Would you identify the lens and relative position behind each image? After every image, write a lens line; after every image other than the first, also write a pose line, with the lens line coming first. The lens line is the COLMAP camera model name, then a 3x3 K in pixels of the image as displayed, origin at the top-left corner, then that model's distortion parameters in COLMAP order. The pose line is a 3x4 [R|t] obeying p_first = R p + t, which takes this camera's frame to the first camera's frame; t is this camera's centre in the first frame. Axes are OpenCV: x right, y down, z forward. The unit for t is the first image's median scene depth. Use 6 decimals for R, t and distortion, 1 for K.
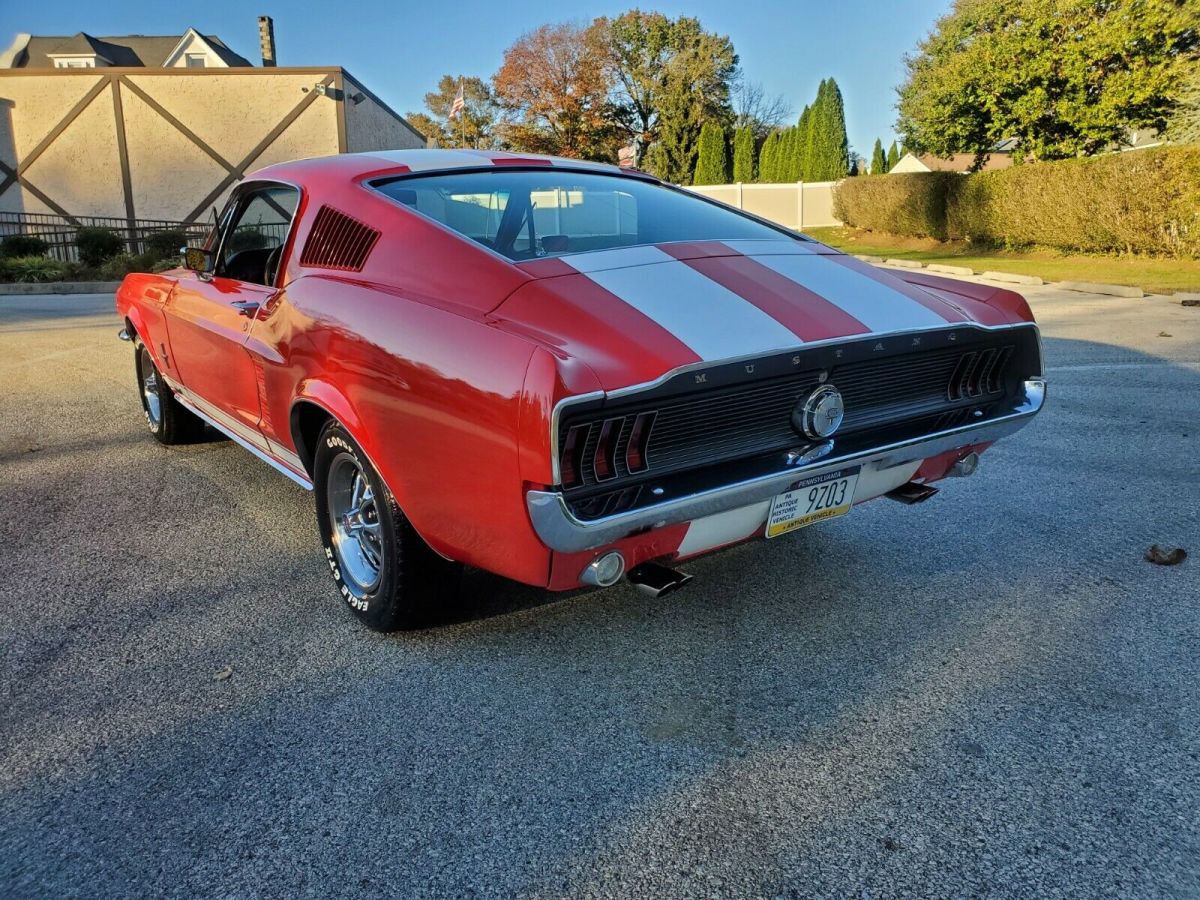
lens RADIAL K [[948.6, 0, 614.4], [0, 948.6, 463.2], [0, 0, 1]] dist [-0.008280, 0.058014]
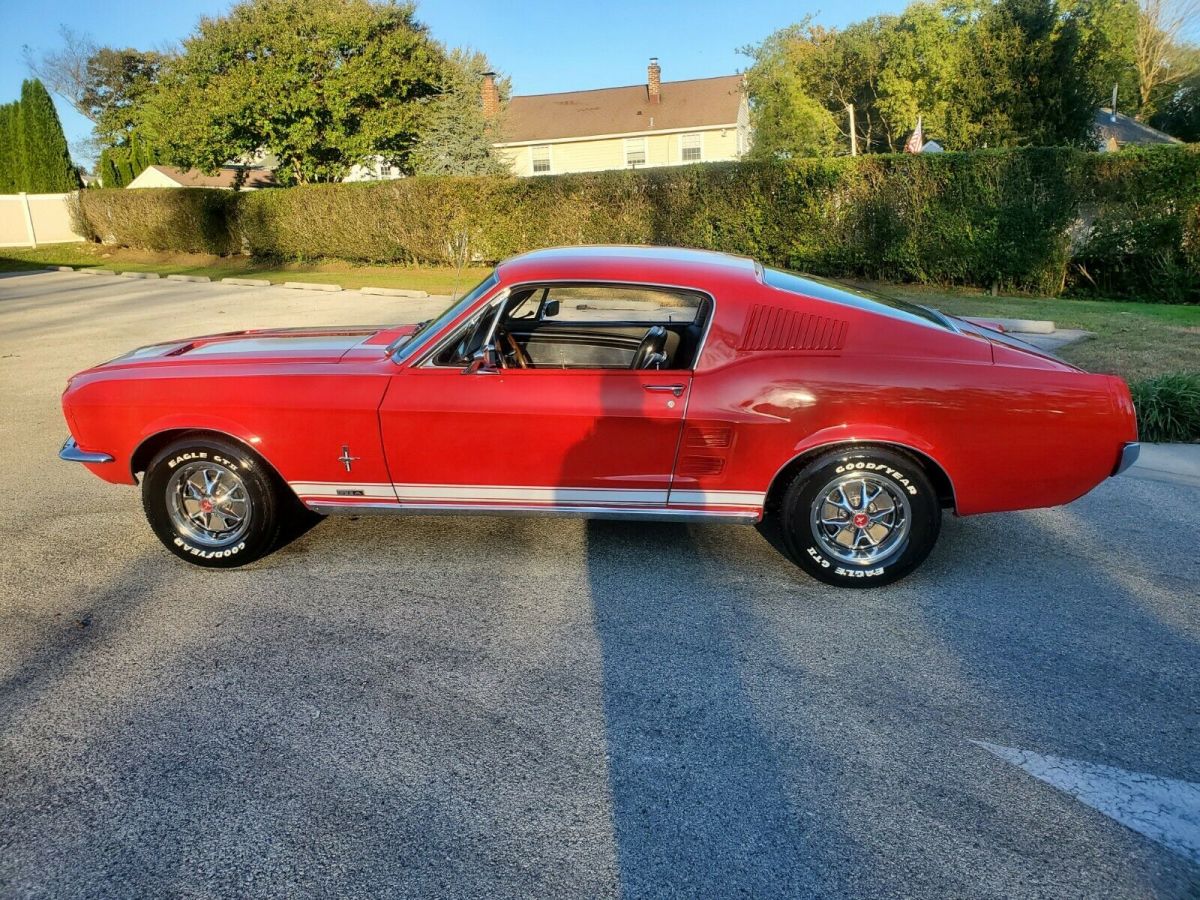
lens RADIAL K [[946.3, 0, 593.3], [0, 946.3, 456.7], [0, 0, 1]] dist [0.010700, 0.026012]
pose [[0.674361, -0.189250, 0.713738, -0.193861], [0.196323, 0.977761, 0.073764, -0.027001], [-0.711825, 0.090380, 0.696518, 0.036739]]
